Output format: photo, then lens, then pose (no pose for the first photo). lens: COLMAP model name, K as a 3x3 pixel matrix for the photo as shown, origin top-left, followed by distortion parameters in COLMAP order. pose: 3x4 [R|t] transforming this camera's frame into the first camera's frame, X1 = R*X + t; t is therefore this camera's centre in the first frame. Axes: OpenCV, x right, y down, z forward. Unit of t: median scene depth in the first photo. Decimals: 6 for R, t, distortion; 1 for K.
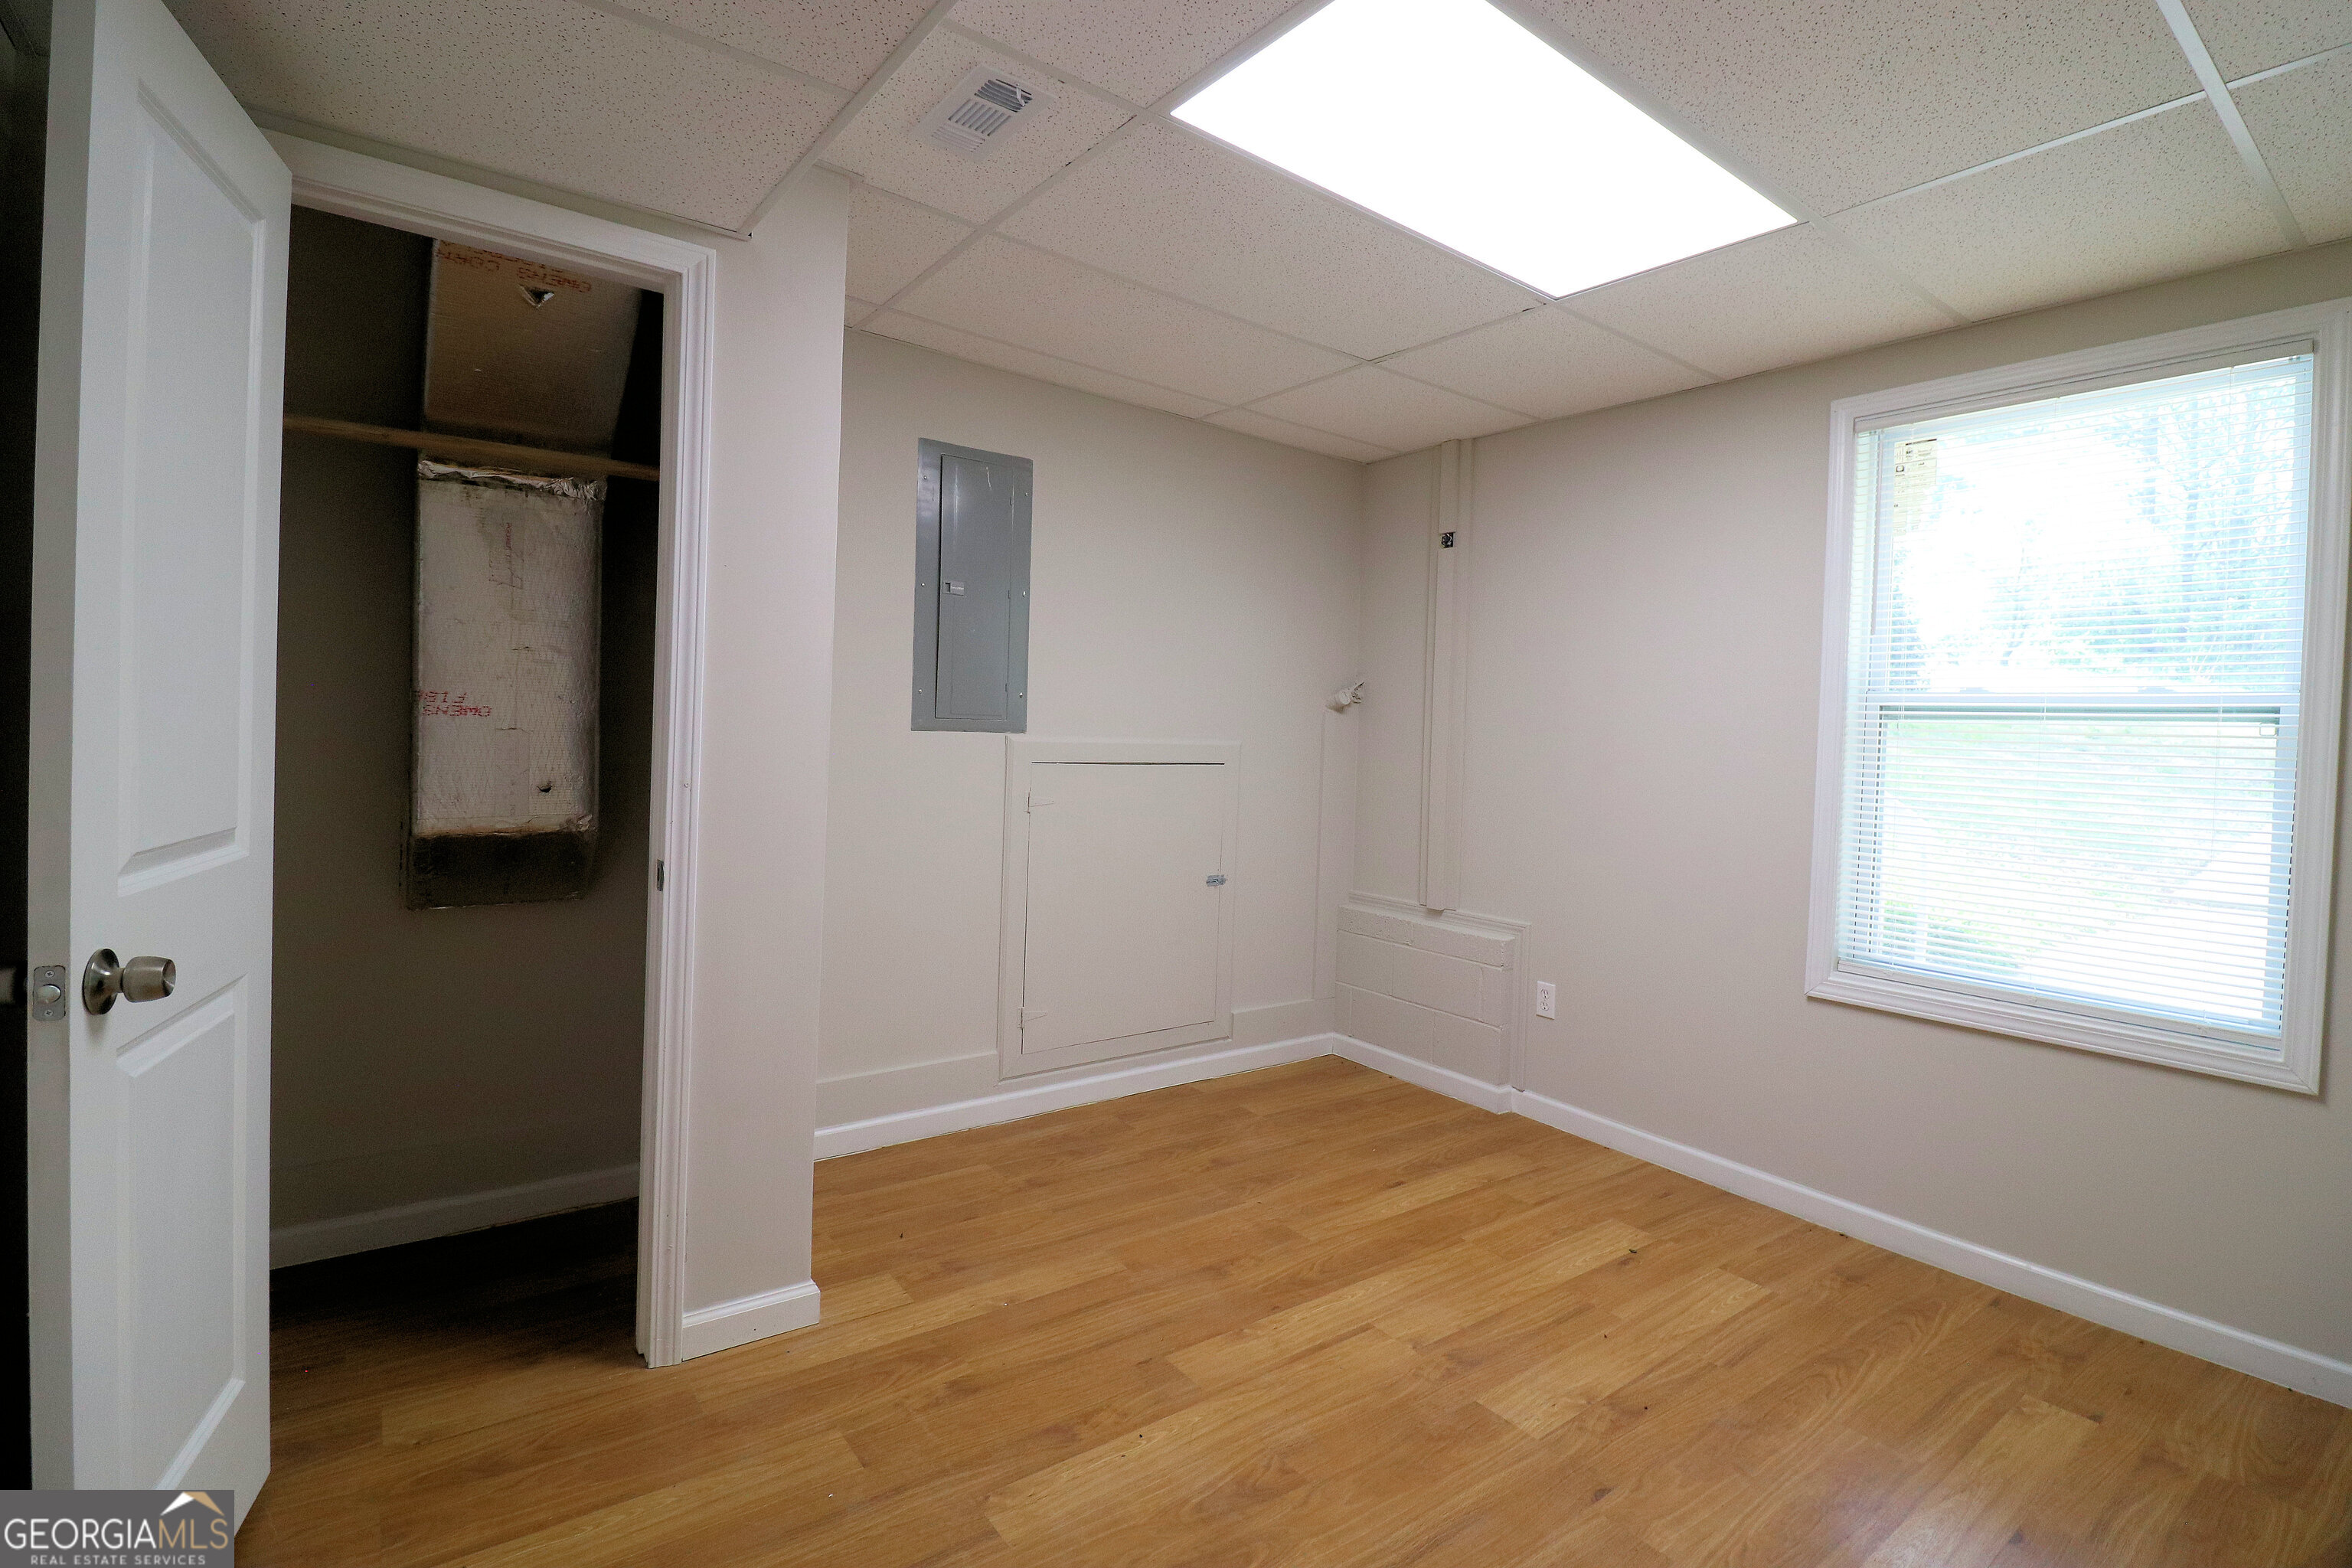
lens RADIAL K [[1103.2, 0, 1199.3], [0, 1103.2, 744.8], [0, 0, 1]] dist [-0.001409, -0.013634]
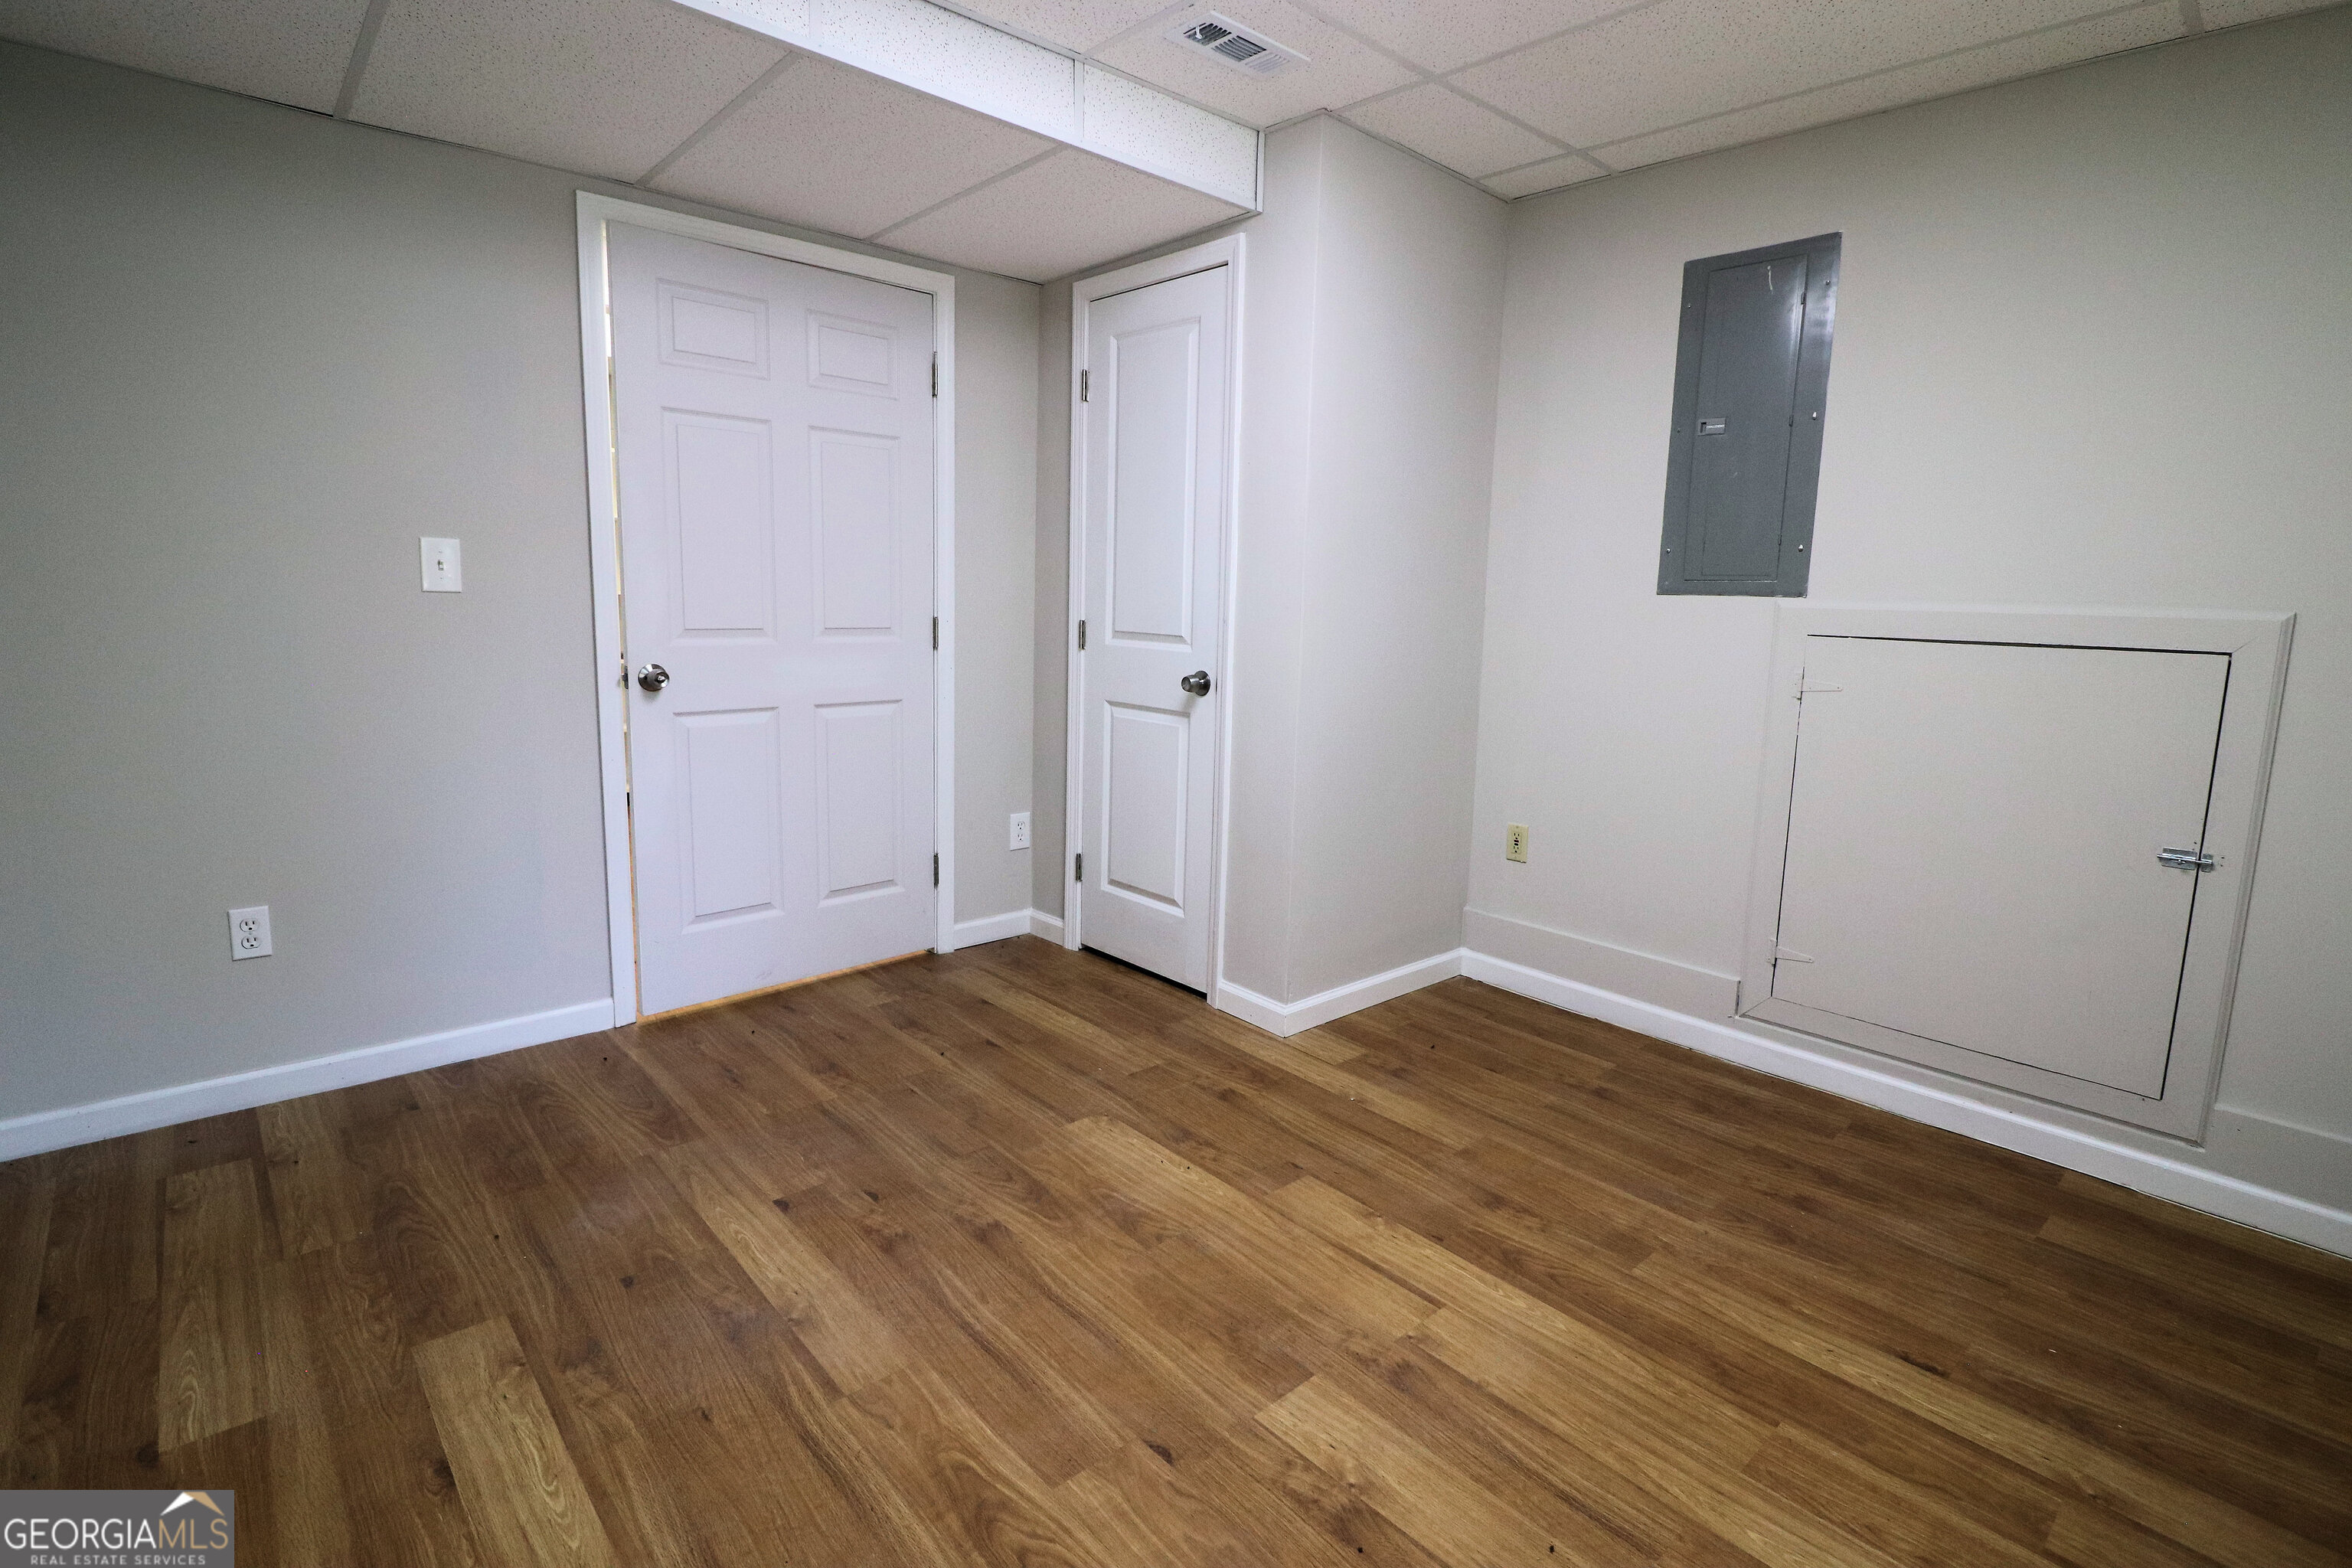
lens RADIAL K [[1162.9, 0, 1185.8], [0, 1162.9, 754.2], [0, 0, 1]] dist [0.004422, -0.015010]
pose [[0.063632, 0.106304, -0.992296, 0.831624], [-0.042156, 0.993709, 0.103752, 0.042759], [0.997083, 0.035229, 0.067713, 0.656430]]
